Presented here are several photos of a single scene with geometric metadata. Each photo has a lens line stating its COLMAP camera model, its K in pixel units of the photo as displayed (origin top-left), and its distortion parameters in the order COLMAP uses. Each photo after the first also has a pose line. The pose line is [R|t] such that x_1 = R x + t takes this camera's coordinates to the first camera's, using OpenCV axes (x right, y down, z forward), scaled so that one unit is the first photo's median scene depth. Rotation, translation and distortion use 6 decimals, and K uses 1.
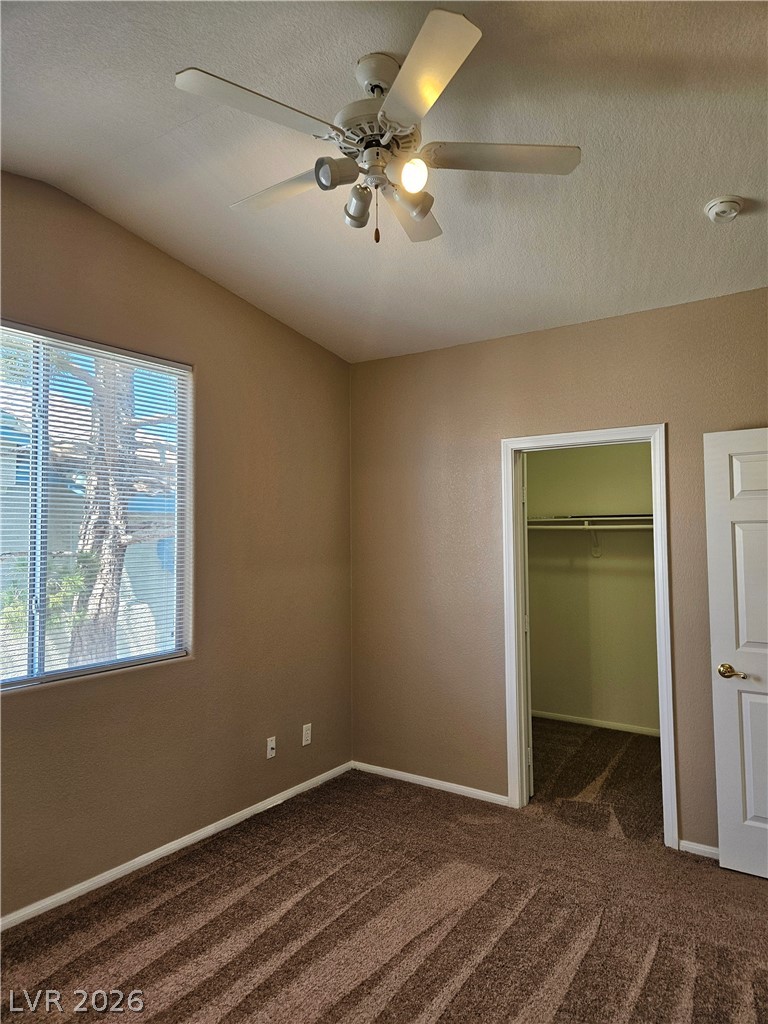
lens RADIAL K [[682.1, 0, 384.6], [0, 682.1, 511.4], [0, 0, 1]] dist [0.072533, -0.053444]
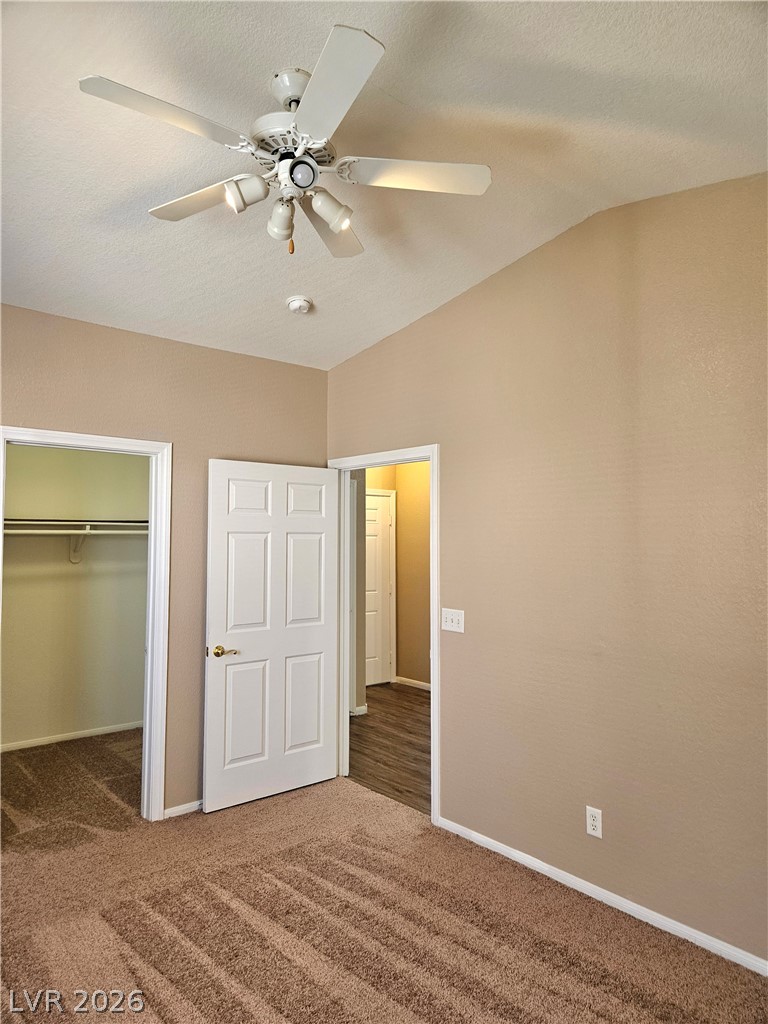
lens RADIAL K [[682.1, 0, 383.8], [0, 682.1, 510.8], [0, 0, 1]] dist [0.072533, -0.053444]
pose [[0.246542, 0.058537, 0.967363, -0.621804], [-0.049977, 0.997614, -0.047631, 0.021408], [-0.967843, -0.036603, 0.248880, 0.399284]]
